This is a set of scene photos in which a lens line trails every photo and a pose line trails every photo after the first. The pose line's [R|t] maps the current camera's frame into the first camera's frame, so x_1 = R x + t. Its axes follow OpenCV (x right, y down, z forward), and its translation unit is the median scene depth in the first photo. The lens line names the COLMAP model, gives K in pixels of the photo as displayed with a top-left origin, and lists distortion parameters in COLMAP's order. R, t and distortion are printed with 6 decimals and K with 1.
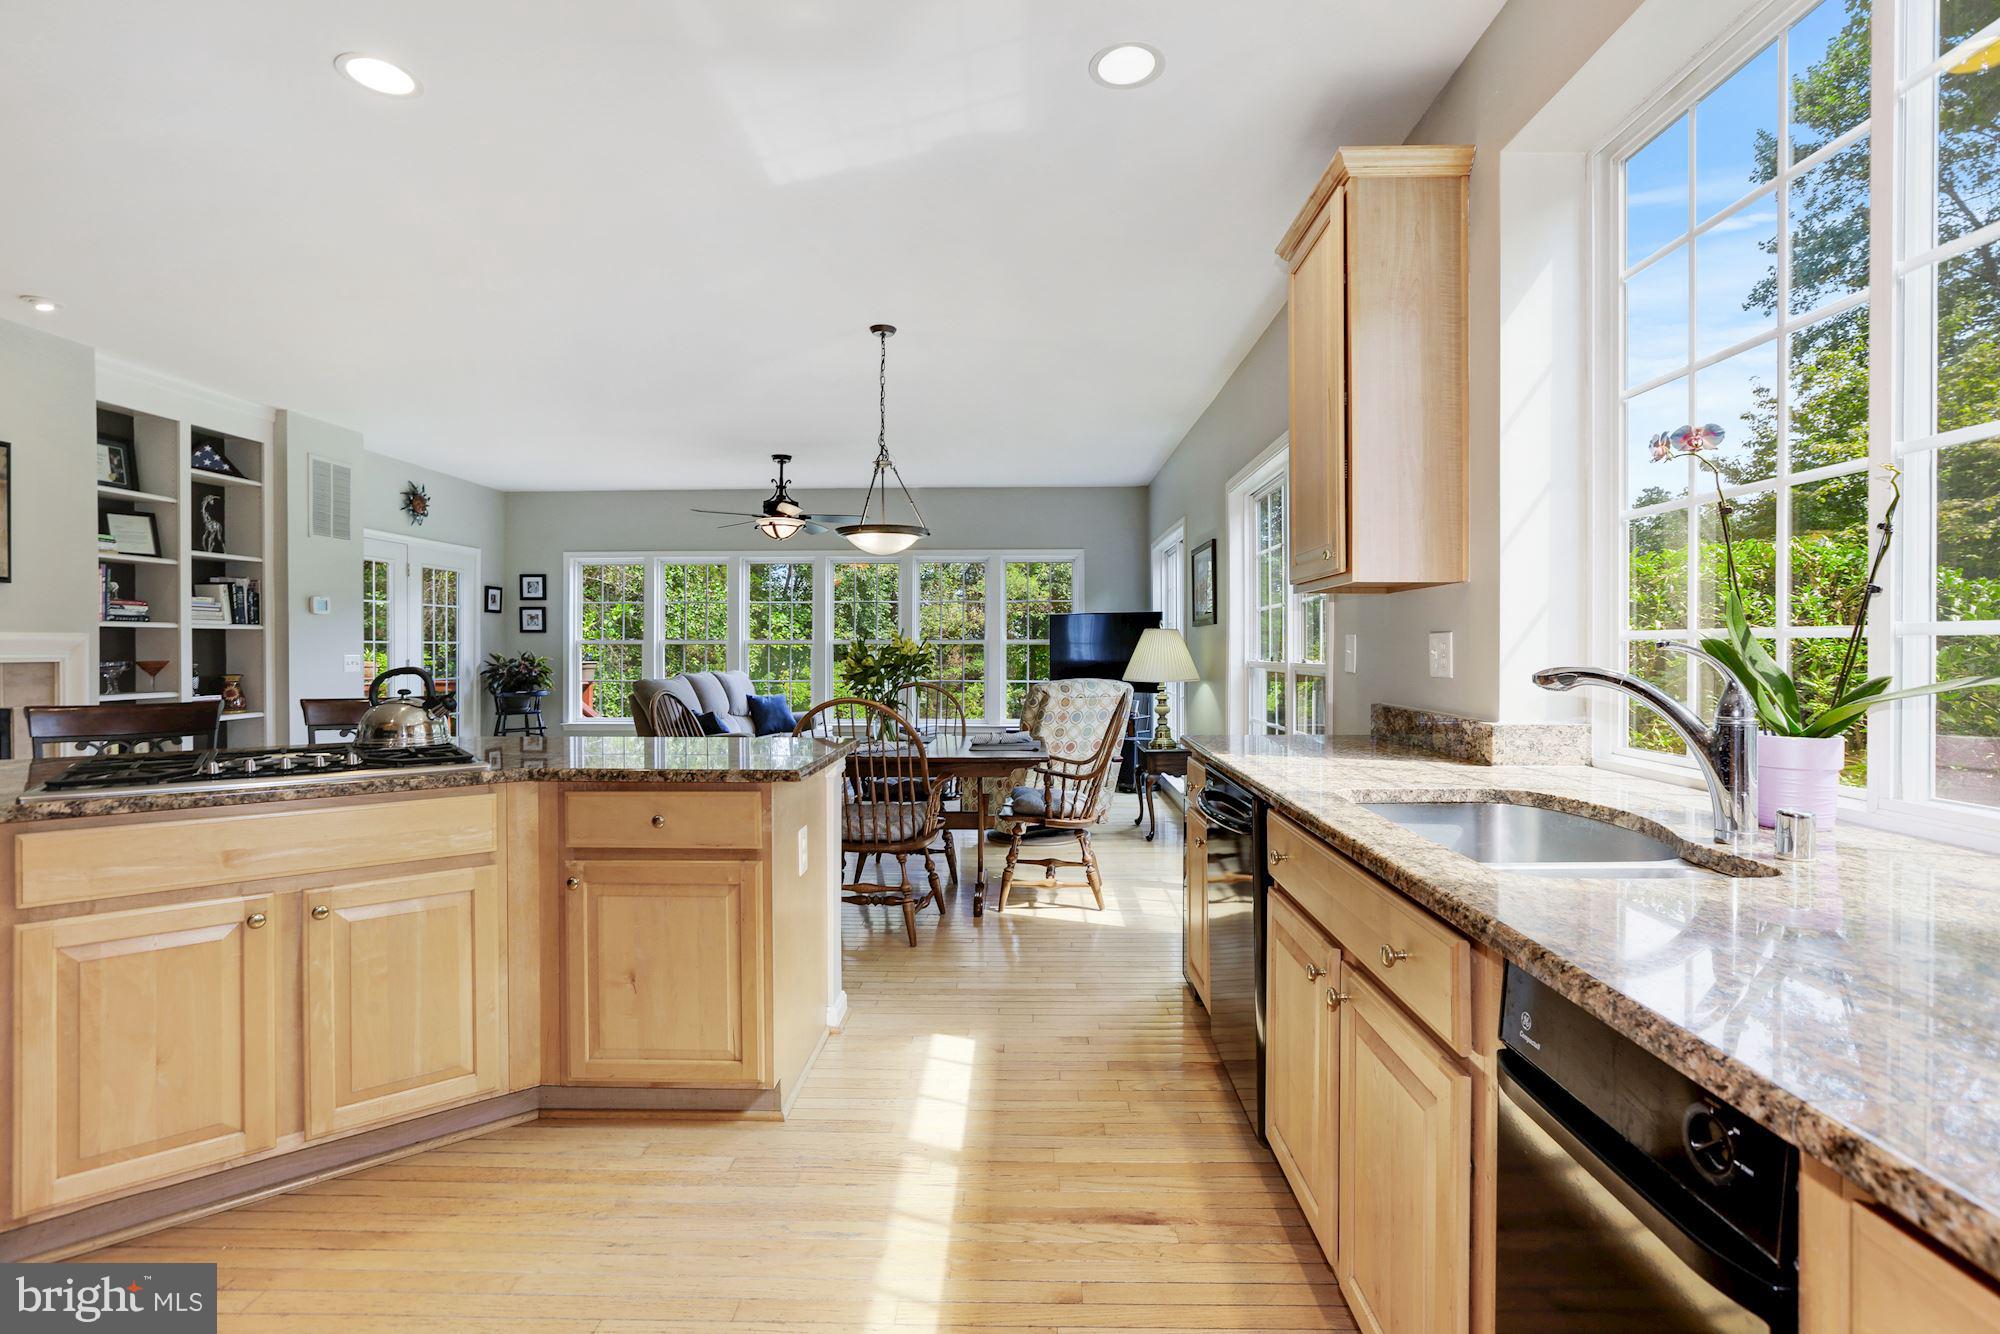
lens RADIAL K [[913.8, 0, 1005.1], [0, 913.8, 652.5], [0, 0, 1]] dist [-0.003511, 0.000266]
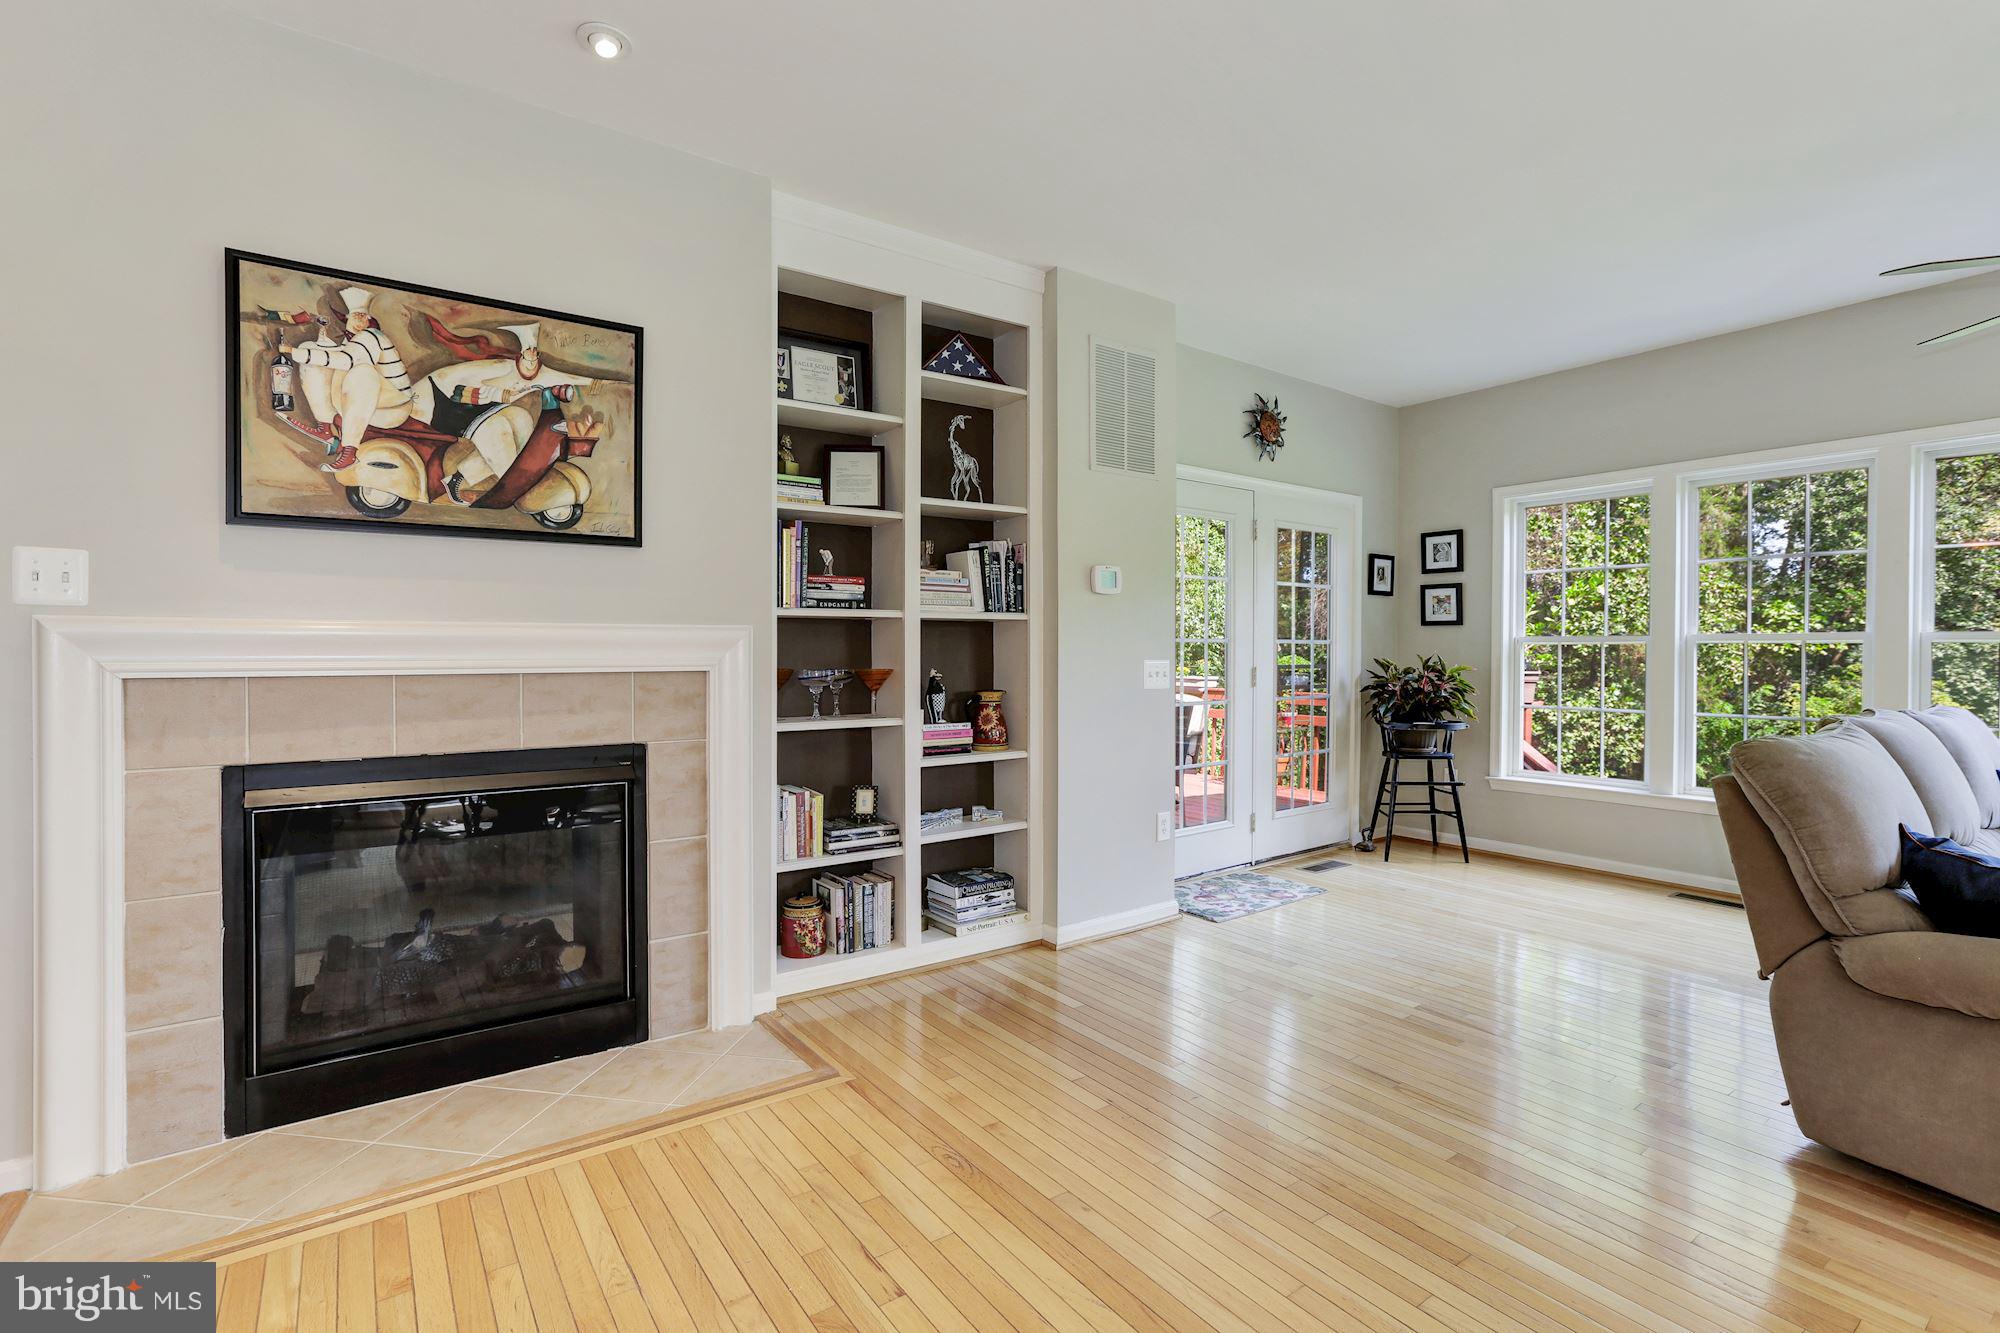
lens RADIAL K [[913.8, 0, 1003.5], [0, 913.8, 659.0], [0, 0, 1]] dist [-0.003511, 0.000266]
pose [[0.607677, 0.007123, -0.794152, -0.285423], [-0.003835, 0.999974, 0.006035, -0.001974], [0.794175, -0.000622, 0.607689, 0.538370]]
